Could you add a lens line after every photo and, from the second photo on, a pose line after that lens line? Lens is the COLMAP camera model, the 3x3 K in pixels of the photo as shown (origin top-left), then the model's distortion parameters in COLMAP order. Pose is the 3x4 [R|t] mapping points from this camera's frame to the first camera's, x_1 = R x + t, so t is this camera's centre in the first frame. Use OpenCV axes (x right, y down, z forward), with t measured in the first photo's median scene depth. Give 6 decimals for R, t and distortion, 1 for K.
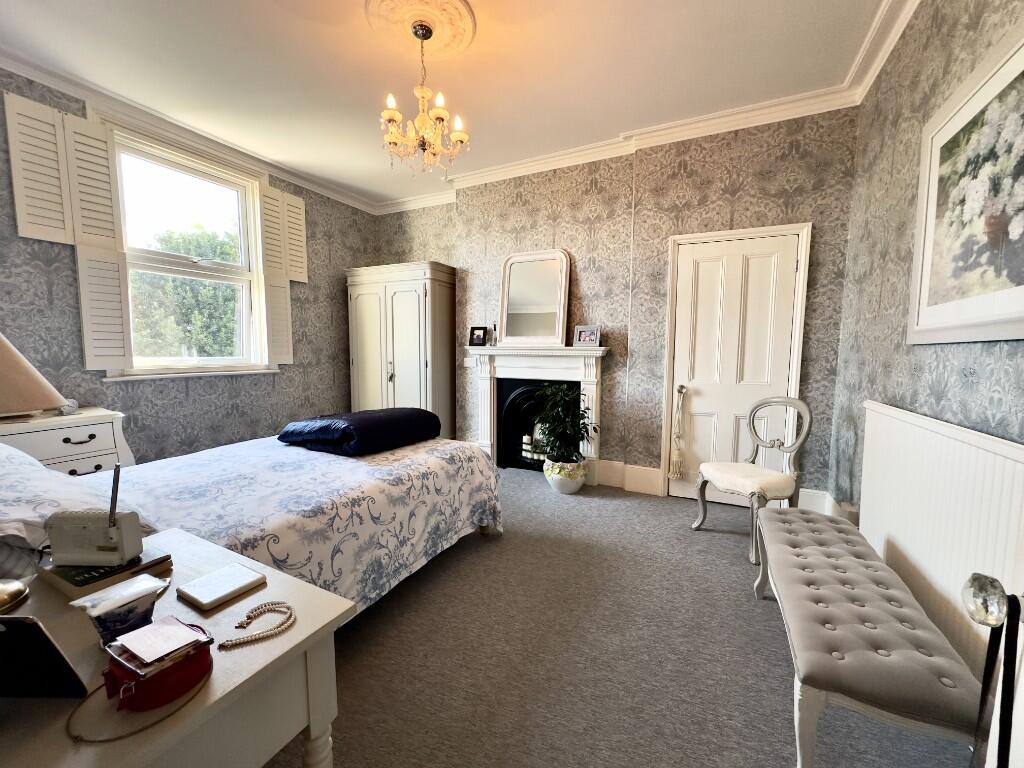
lens RADIAL K [[409.3, 0, 509.9], [0, 409.3, 383.8], [0, 0, 1]] dist [-0.001998, 0.000412]
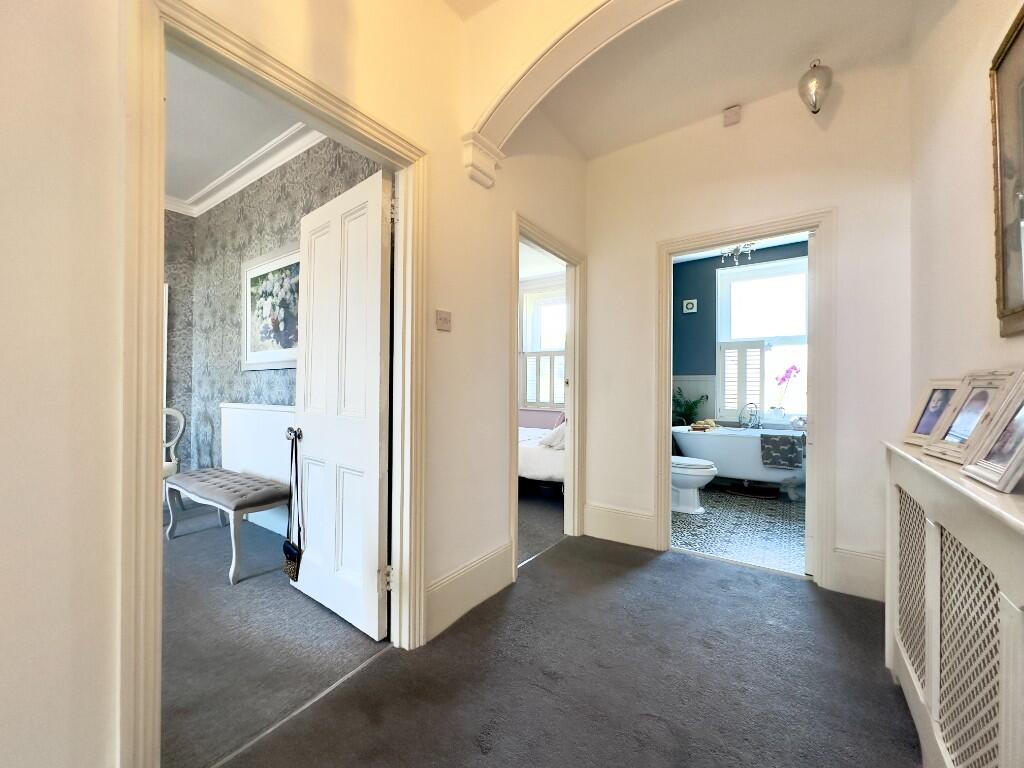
lens RADIAL K [[409.3, 0, 509.9], [0, 409.3, 383.8], [0, 0, 1]] dist [-0.001998, 0.000412]
pose [[0.146589, -0.004477, 0.989187, -0.560303], [0.080340, 0.996740, -0.007395, 0.060663], [-0.985930, 0.080555, 0.146470, -0.392112]]
